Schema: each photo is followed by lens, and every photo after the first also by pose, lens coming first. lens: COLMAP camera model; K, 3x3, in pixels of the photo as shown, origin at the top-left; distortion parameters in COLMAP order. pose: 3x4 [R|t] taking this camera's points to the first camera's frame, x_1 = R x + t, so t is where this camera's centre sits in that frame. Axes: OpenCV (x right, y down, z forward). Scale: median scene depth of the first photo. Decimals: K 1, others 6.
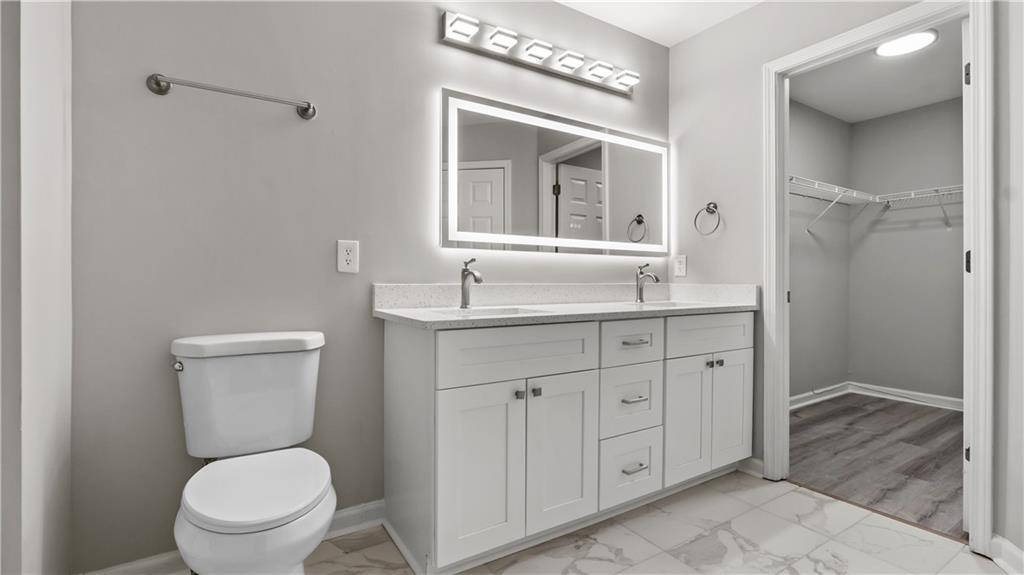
lens RADIAL K [[457.5, 0, 502.1], [0, 457.5, 288.1], [0, 0, 1]] dist [-0.016750, 0.000970]
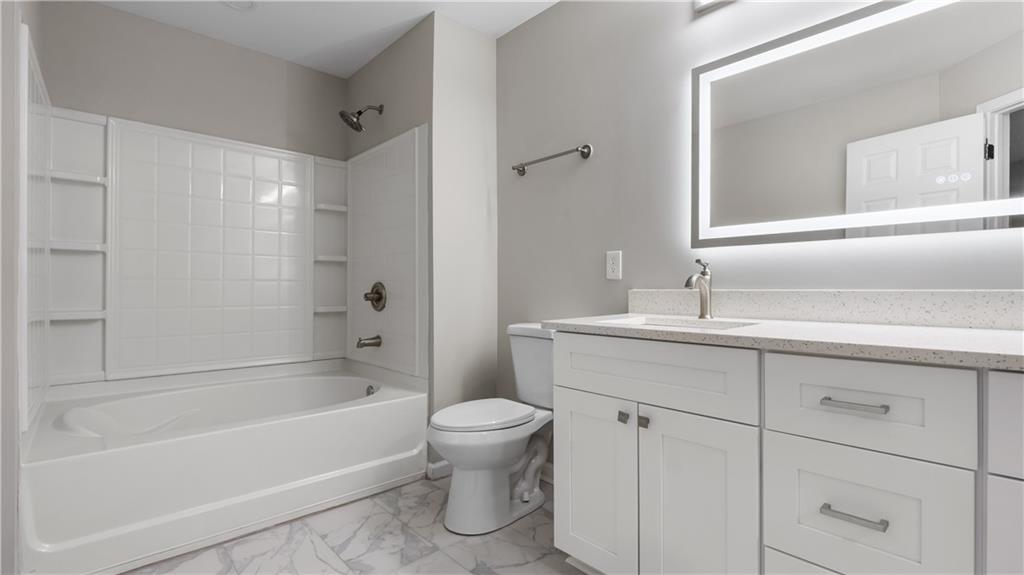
lens RADIAL K [[457.5, 0, 501.9], [0, 457.5, 284.9], [0, 0, 1]] dist [-0.016750, 0.000970]
pose [[0.172062, -0.004928, -0.985074, 0.675768], [-0.009013, 0.999938, -0.006577, -0.008955], [0.985045, 0.010010, 0.172007, 0.484949]]
